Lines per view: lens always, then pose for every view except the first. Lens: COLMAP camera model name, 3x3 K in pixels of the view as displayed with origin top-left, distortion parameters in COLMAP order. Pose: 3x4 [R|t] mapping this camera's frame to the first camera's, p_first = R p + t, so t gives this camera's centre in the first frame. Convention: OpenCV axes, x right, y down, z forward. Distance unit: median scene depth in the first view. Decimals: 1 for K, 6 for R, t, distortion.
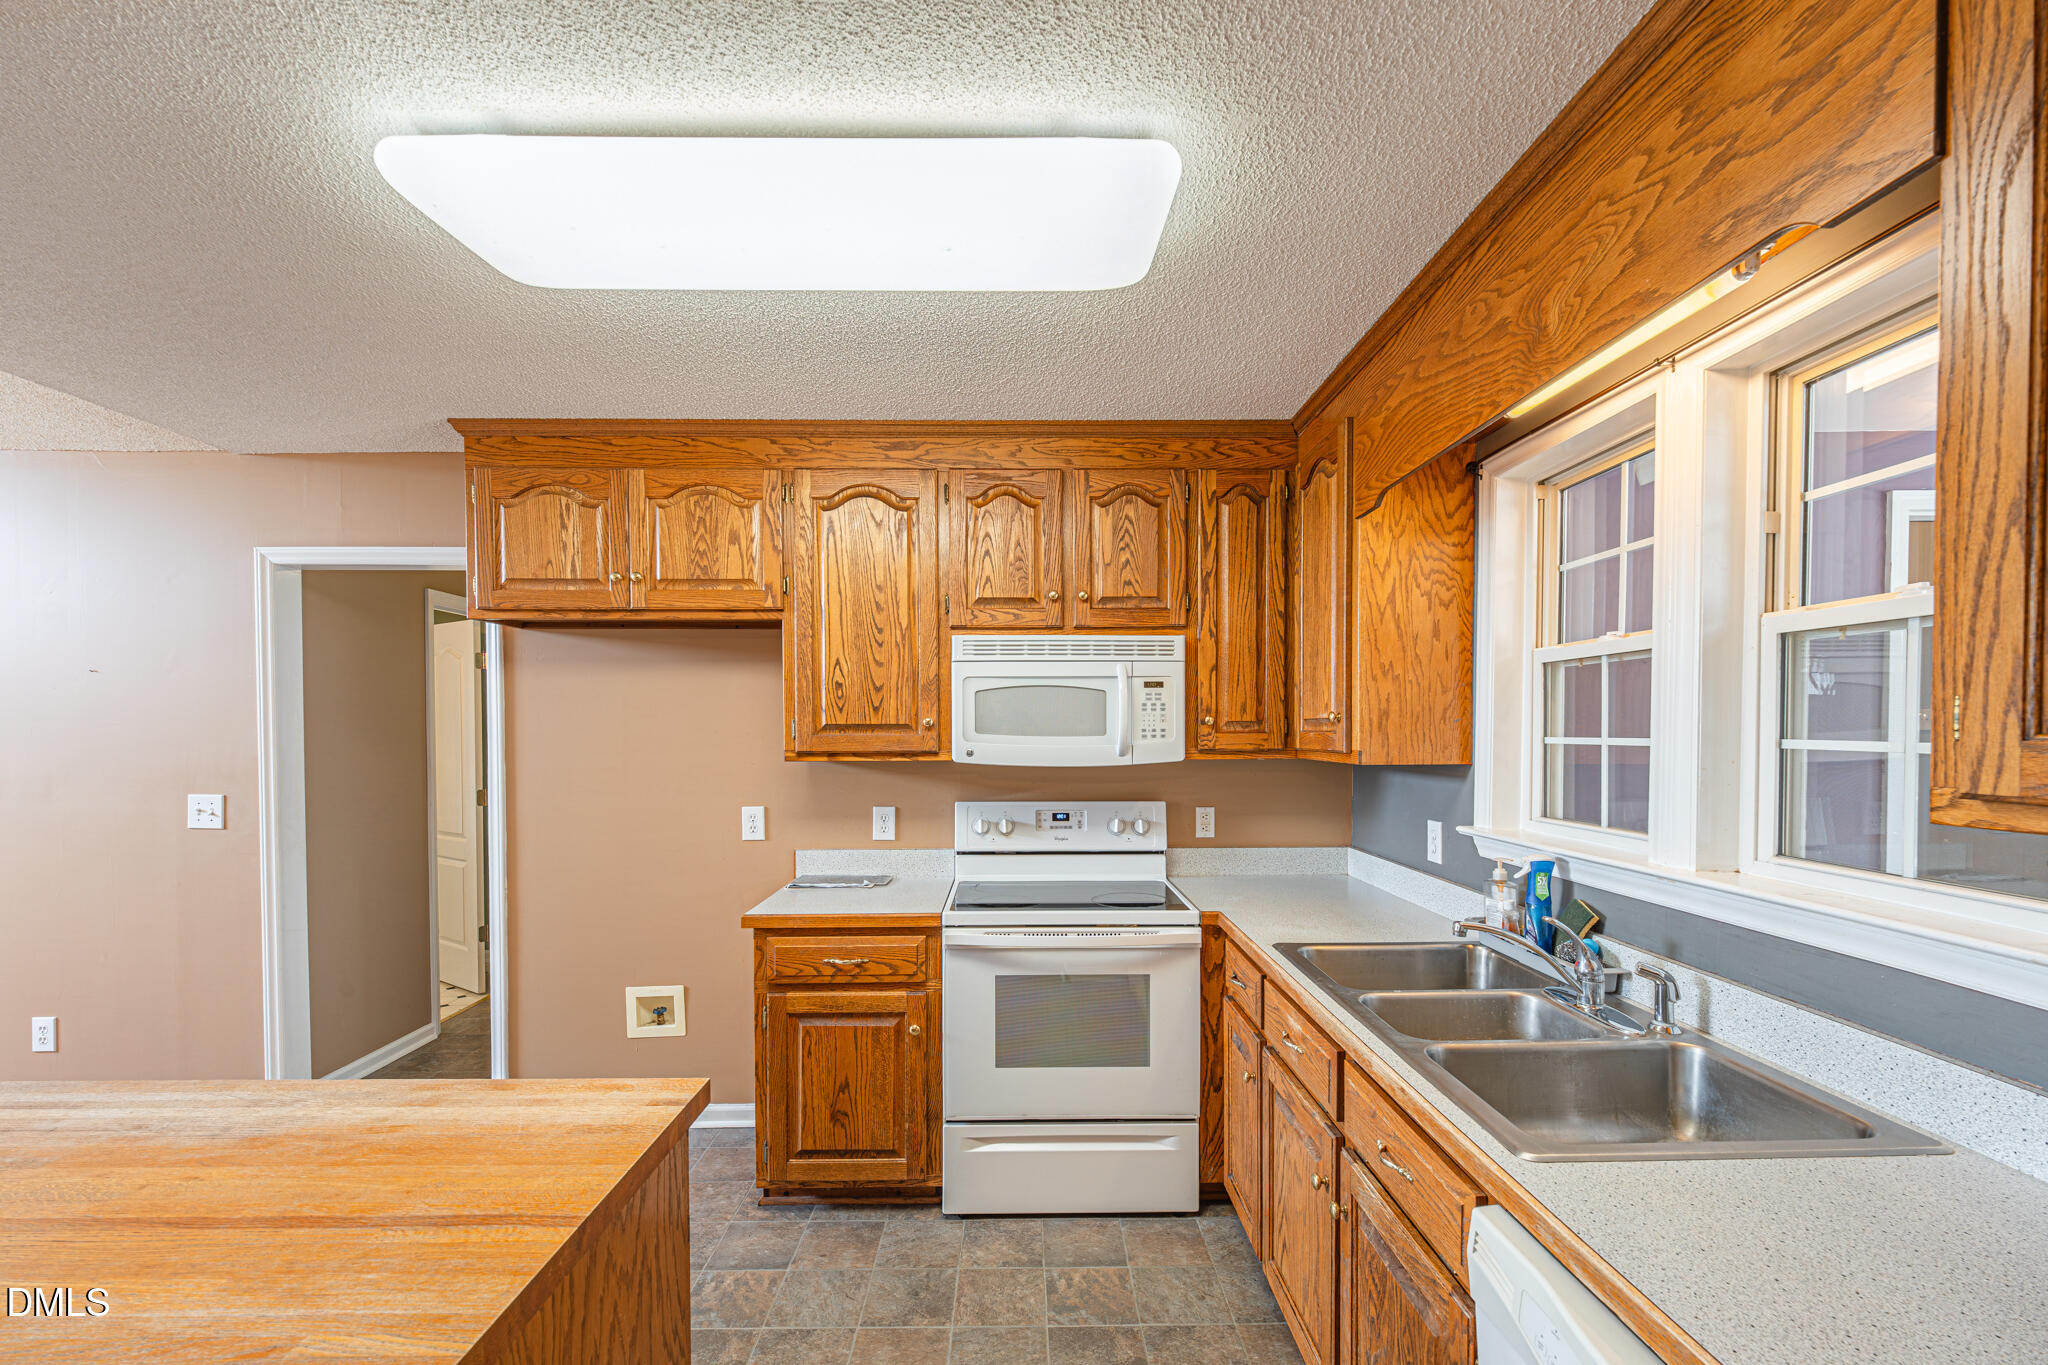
lens RADIAL K [[841.1, 0, 1037.9], [0, 841.1, 751.6], [0, 0, 1]] dist [0.000309, -0.000722]
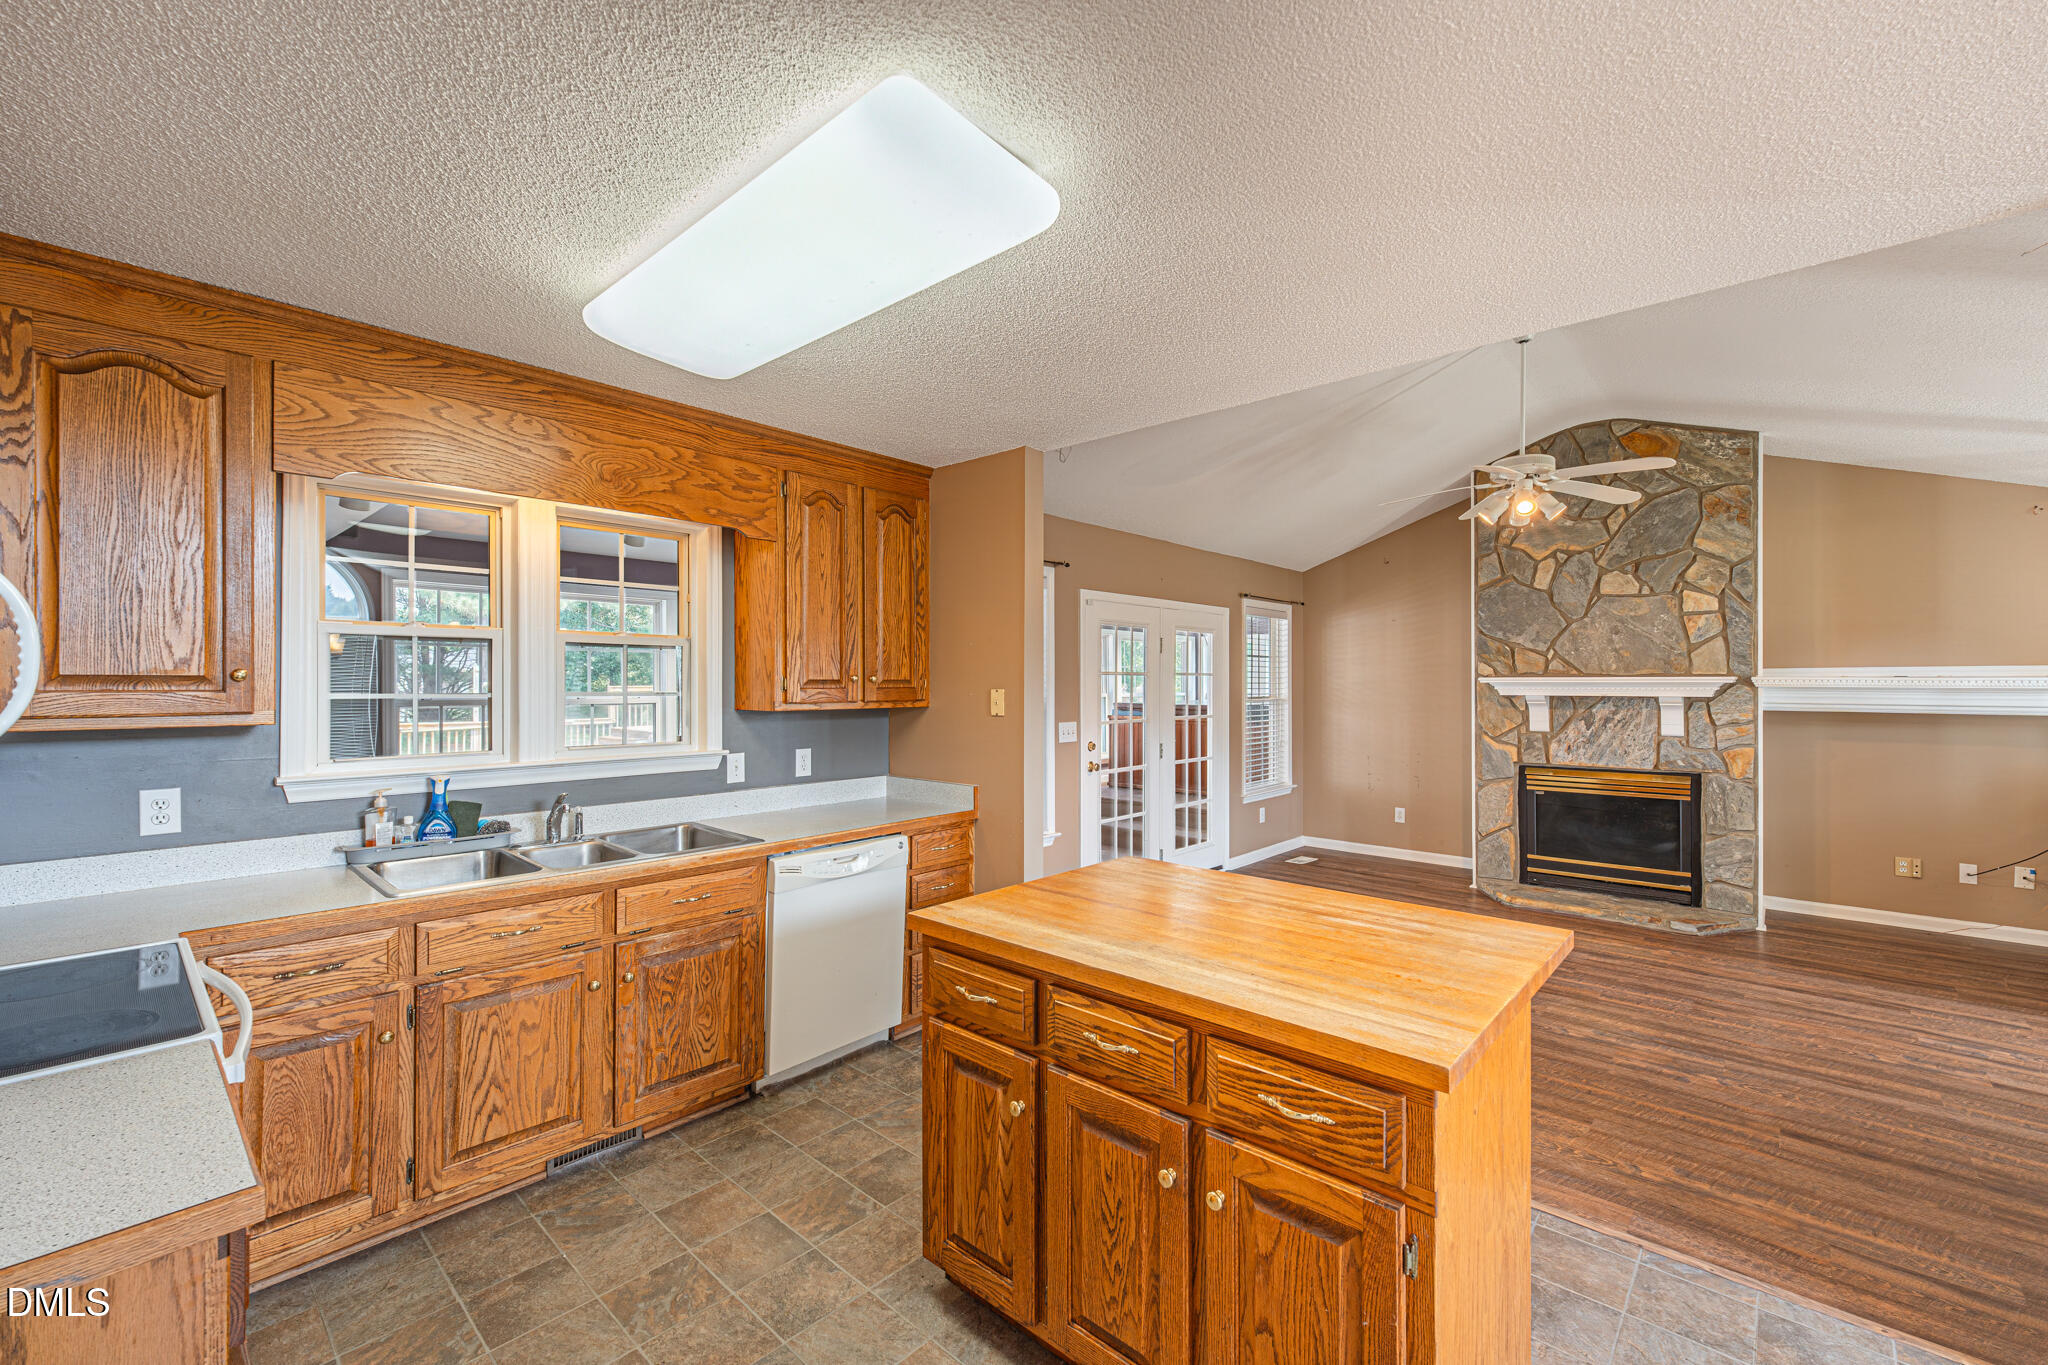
lens RADIAL K [[841.1, 0, 1017.4], [0, 841.1, 681.1], [0, 0, 1]] dist [0.000309, -0.000722]
pose [[-0.715396, 0.007725, 0.698676, -0.765843], [0.020740, 0.999733, 0.010183, -0.022987], [-0.698411, 0.021776, -0.715365, 0.923524]]
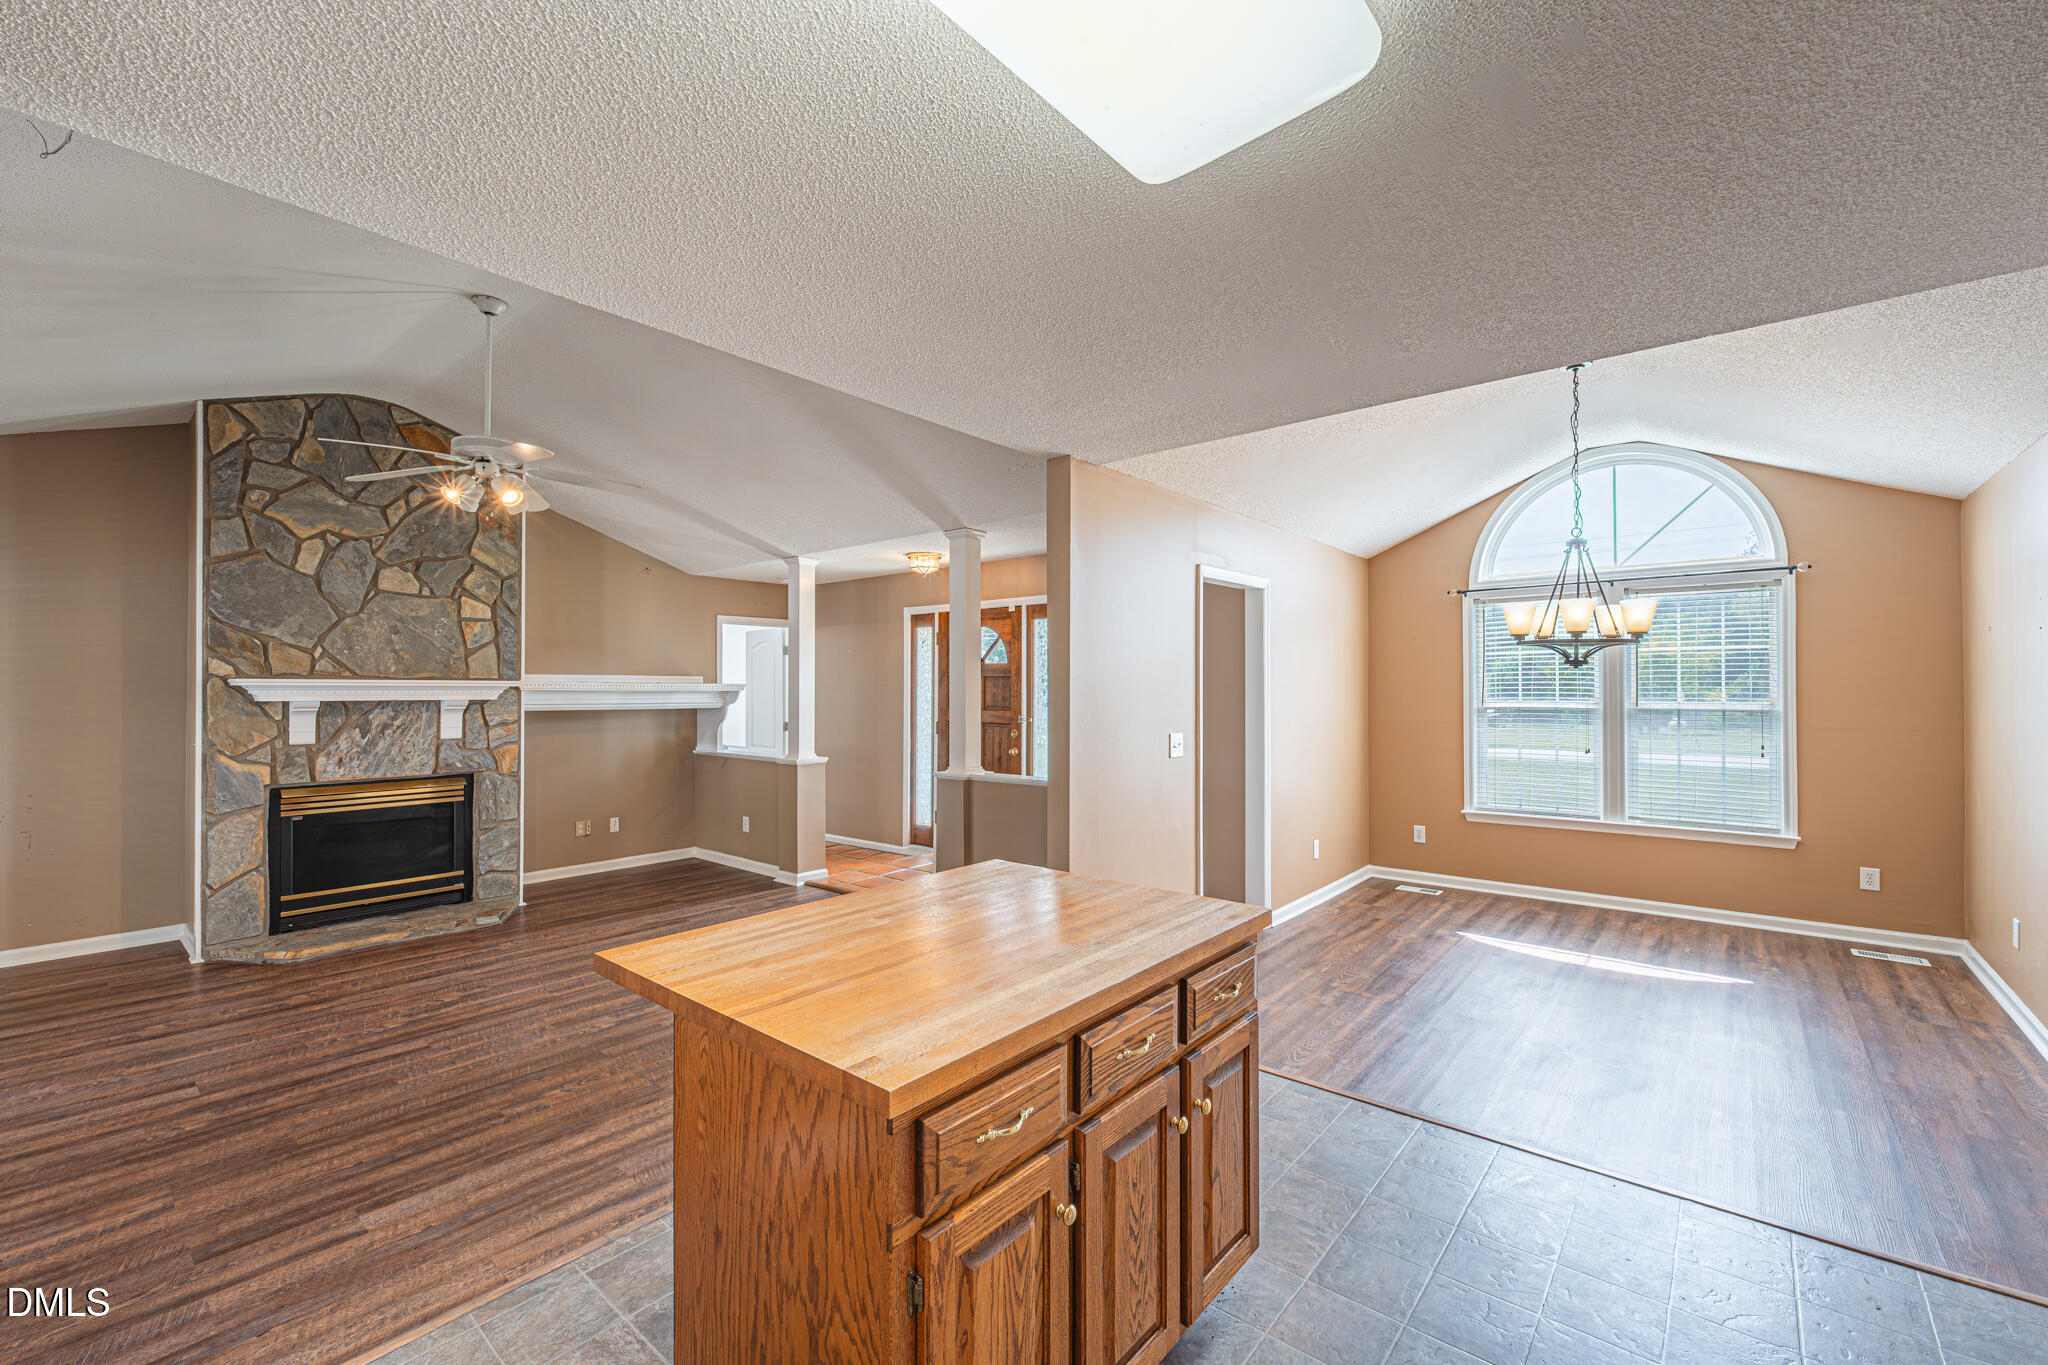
lens RADIAL K [[841.1, 0, 1032.9], [0, 841.1, 685.1], [0, 0, 1]] dist [0.000309, -0.000722]
pose [[-0.667415, 0.002411, -0.744682, 0.081801], [-0.015388, 0.999737, 0.017029, -0.025168], [0.744527, 0.022824, -0.667202, 0.797736]]
